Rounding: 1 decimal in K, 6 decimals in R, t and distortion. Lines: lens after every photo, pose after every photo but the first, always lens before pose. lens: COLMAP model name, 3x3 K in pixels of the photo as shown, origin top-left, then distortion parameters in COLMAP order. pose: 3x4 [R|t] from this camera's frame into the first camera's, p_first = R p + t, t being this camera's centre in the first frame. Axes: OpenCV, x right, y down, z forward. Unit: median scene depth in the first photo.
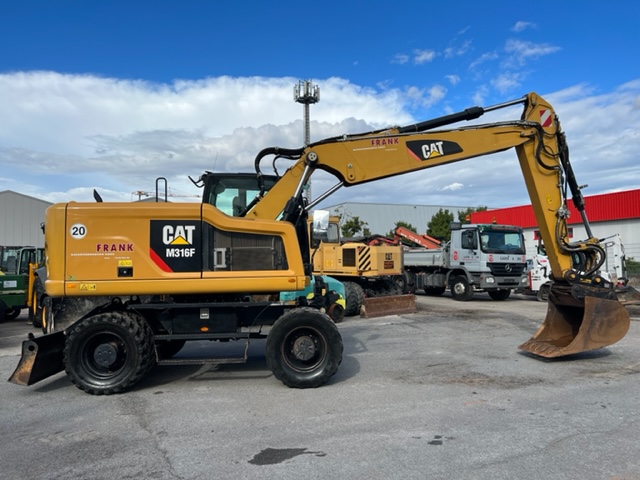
lens RADIAL K [[481.9, 0, 320.0], [0, 481.9, 240.0], [0, 0, 1]] dist [-0.007830, -0.002837]
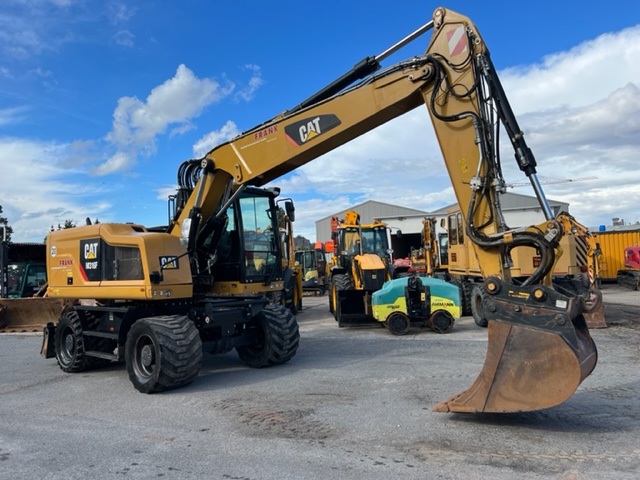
lens RADIAL K [[490.1, 0, 320.0], [0, 490.1, 240.0], [0, 0, 1]] dist [0.003172, -0.000228]
pose [[0.728165, -0.051368, -0.683474, 0.822120], [0.062409, 0.998014, -0.008518, 0.007164], [0.682555, -0.036452, 0.729925, 0.407342]]
